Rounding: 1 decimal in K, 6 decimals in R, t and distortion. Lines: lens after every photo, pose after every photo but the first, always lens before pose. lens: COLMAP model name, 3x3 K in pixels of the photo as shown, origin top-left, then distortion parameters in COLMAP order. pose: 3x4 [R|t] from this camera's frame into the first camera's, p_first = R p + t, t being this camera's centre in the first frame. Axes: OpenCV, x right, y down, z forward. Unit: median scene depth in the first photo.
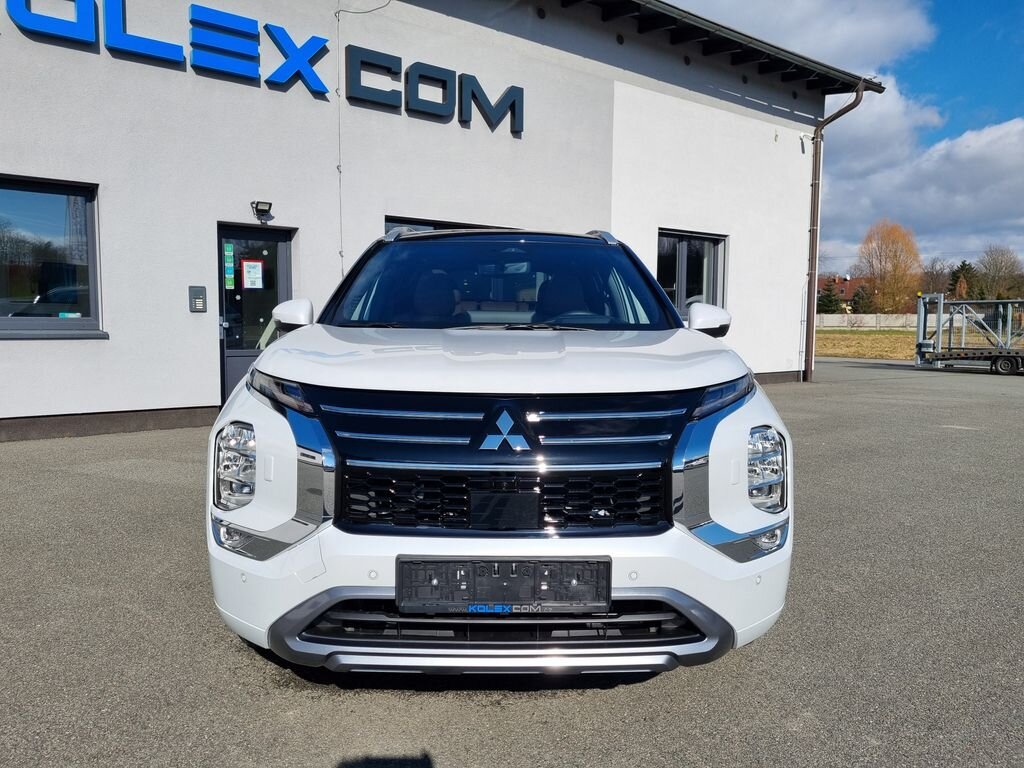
lens RADIAL K [[757.8, 0, 525.9], [0, 757.8, 391.7], [0, 0, 1]] dist [0.070464, 0.000209]
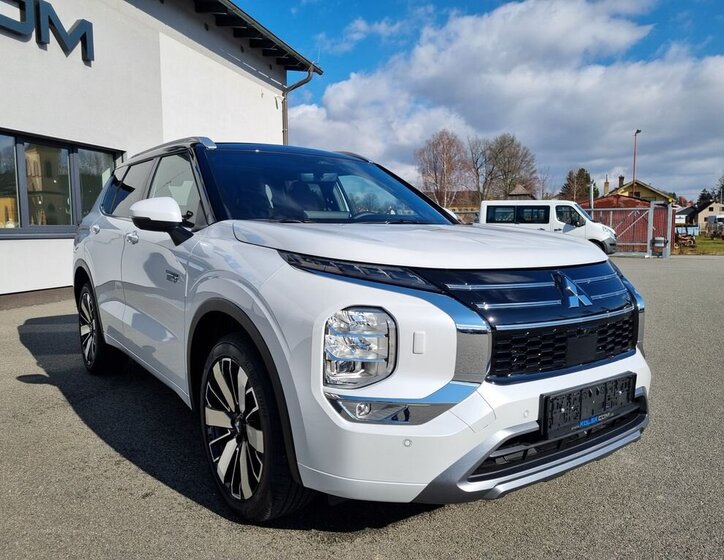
lens RADIAL K [[565.7, 0, 360.8], [0, 565.7, 291.9], [0, 0, 1]] dist [0.006272, 0.003785]
pose [[0.824656, -0.070772, 0.561190, -0.185736], [0.060768, 0.997485, 0.036495, -0.002000], [-0.562361, 0.004007, 0.826882, 0.076929]]
